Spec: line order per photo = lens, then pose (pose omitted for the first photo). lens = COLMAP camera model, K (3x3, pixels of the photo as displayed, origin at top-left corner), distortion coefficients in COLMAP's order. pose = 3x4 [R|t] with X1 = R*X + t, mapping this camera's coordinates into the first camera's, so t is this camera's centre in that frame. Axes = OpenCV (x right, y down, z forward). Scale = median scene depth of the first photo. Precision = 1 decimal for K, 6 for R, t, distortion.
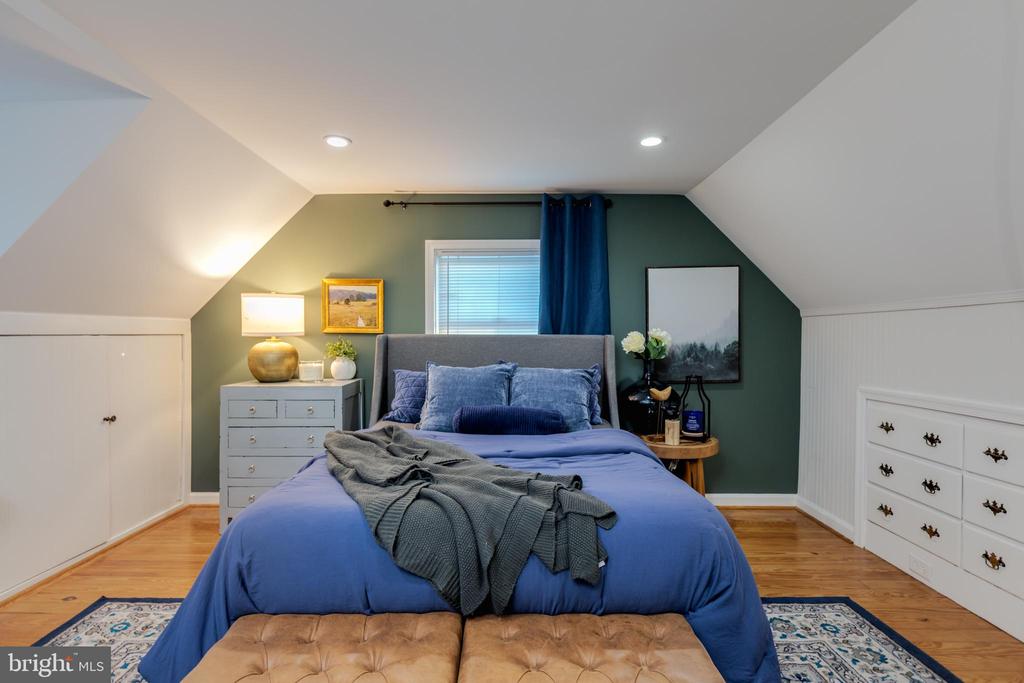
lens RADIAL K [[492.9, 0, 512.0], [0, 492.9, 341.5], [0, 0, 1]] dist [-0.001087, -0.000083]
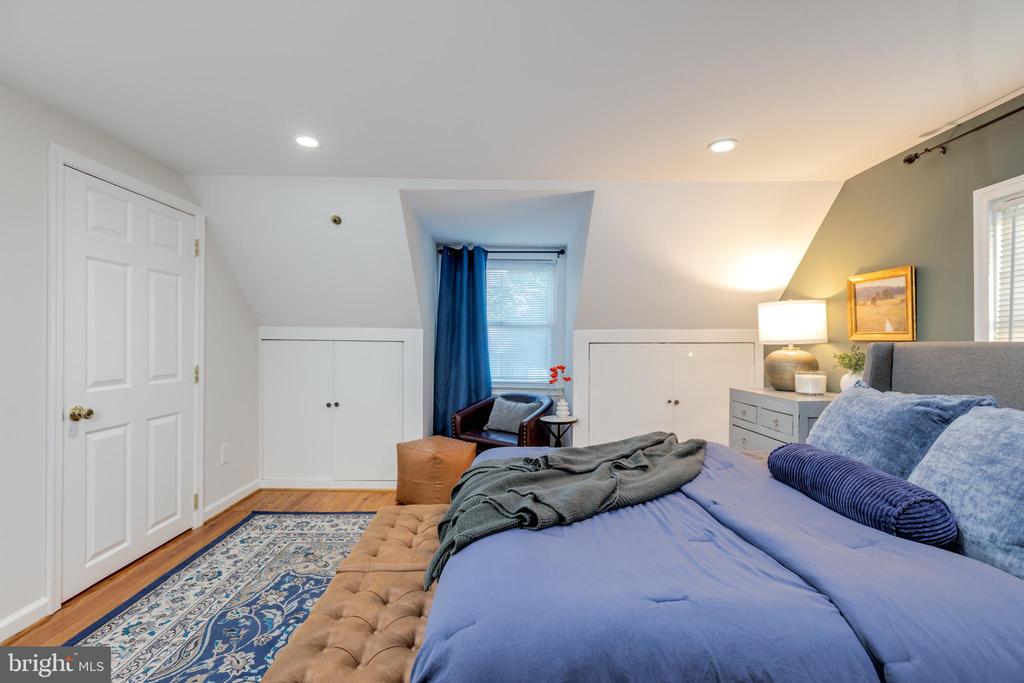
lens RADIAL K [[459.4, 0, 512.0], [0, 459.4, 341.5], [0, 0, 1]] dist [0.001381, 0.000038]
pose [[0.003663, -0.004912, -0.999981, 0.408340], [-0.013900, 0.999891, -0.004963, -0.003996], [0.999897, 0.013918, 0.003594, 0.418376]]
